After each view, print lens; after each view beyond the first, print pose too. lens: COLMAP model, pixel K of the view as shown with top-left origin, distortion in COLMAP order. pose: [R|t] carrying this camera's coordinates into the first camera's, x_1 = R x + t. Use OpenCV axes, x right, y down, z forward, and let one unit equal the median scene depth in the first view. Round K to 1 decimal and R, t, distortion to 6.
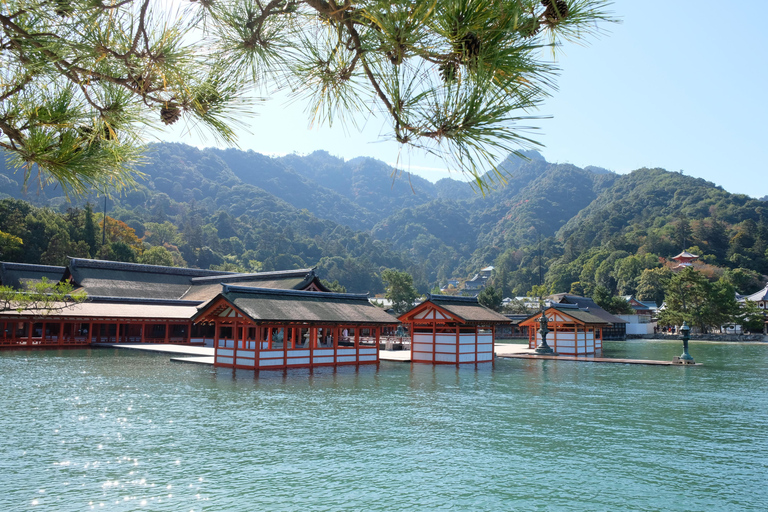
lens RADIAL K [[563.2, 0, 384.0], [0, 563.2, 256.0], [0, 0, 1]] dist [0.008818, 0.060980]
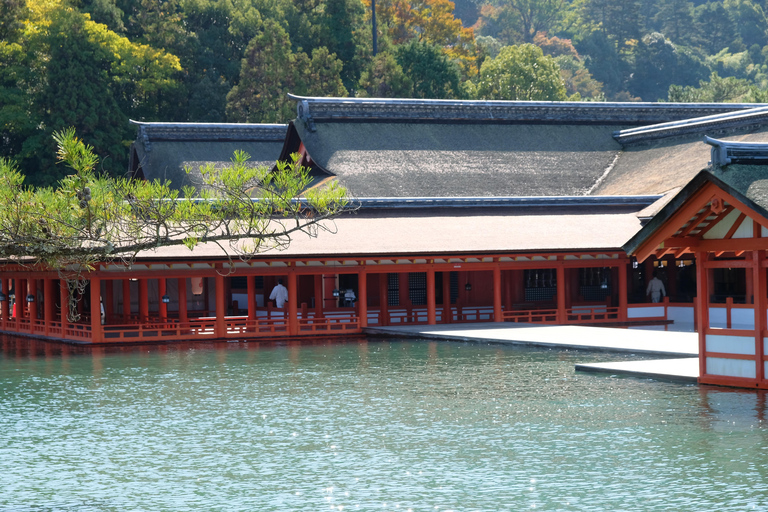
lens RADIAL K [[563.2, 0, 384.0], [0, 563.2, 256.0], [0, 0, 1]] dist [0.008818, 0.060980]
pose [[0.967706, -0.062783, -0.244138, -0.407512], [0.073467, 0.996687, 0.034895, 0.094366], [0.241138, -0.051704, 0.969113, 0.643898]]
